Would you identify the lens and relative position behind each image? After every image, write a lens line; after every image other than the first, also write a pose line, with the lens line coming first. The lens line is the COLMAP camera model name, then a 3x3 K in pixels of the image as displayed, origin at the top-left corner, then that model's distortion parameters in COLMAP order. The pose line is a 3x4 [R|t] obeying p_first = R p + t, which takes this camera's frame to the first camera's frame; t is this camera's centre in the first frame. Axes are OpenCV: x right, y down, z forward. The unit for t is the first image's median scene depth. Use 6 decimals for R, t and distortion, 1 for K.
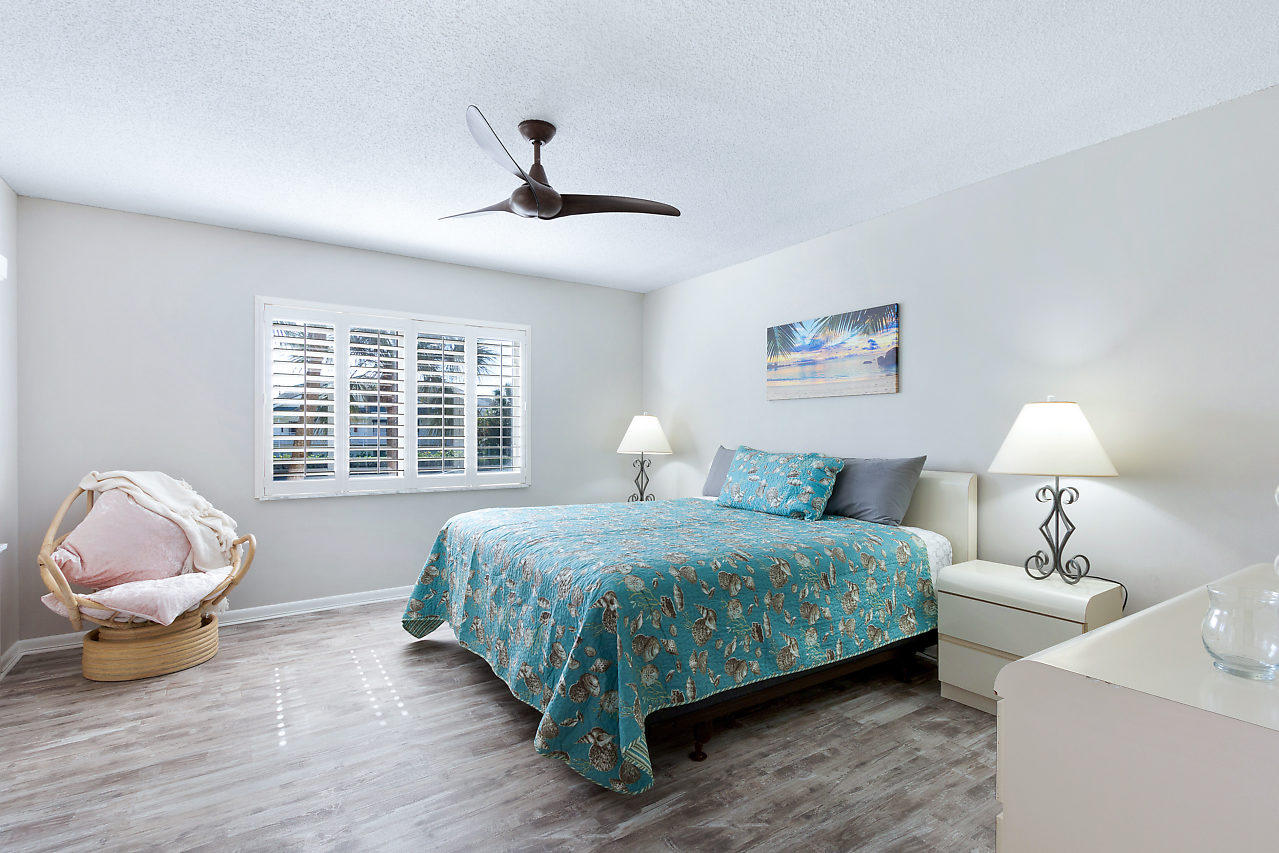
lens RADIAL K [[587.9, 0, 635.0], [0, 587.9, 425.6], [0, 0, 1]] dist [0.004013, -0.000842]
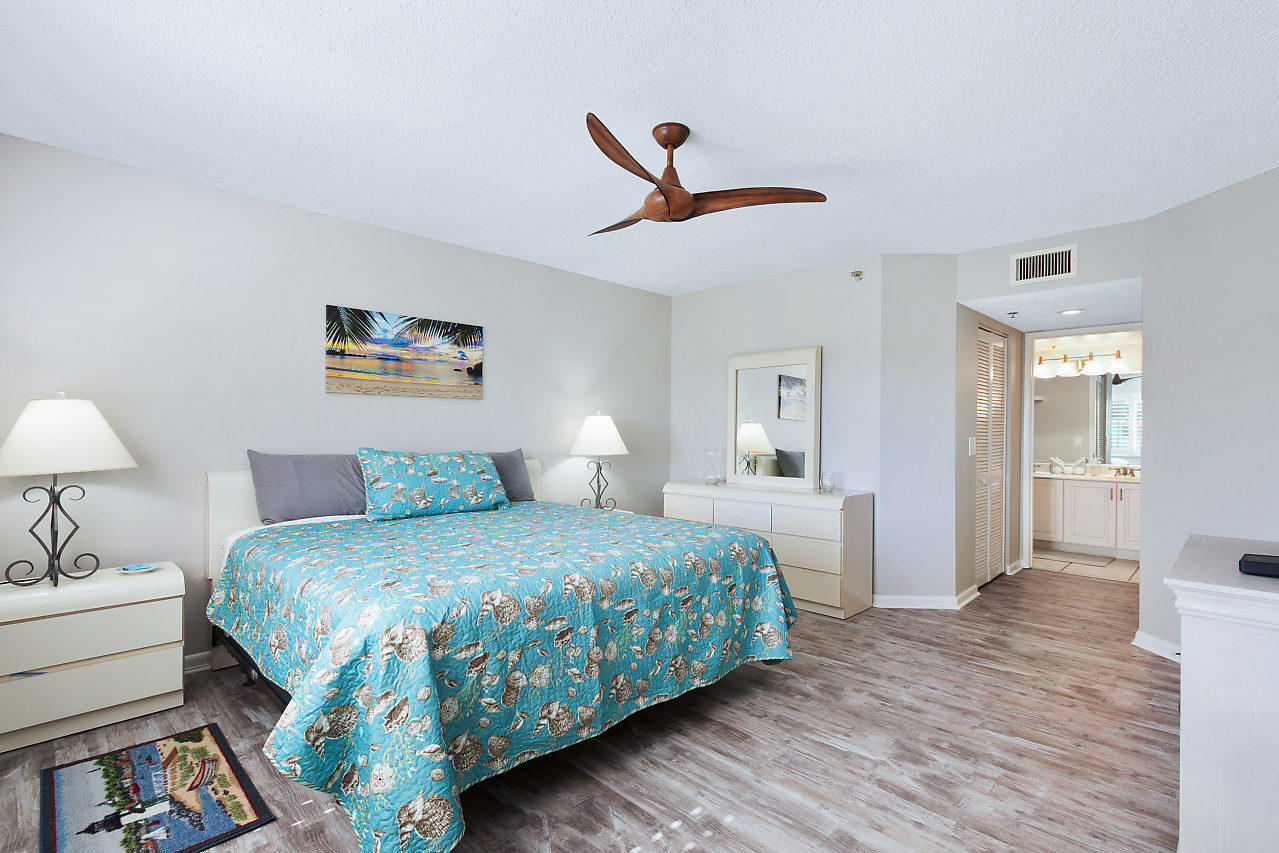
lens RADIAL K [[587.9, 0, 635.0], [0, 587.9, 425.6], [0, 0, 1]] dist [0.004013, -0.000842]
pose [[-0.161085, 0.001497, 0.986939, -0.777937], [-0.019072, 0.999807, -0.004630, -0.000836], [-0.986756, -0.019569, -0.161026, 0.829190]]
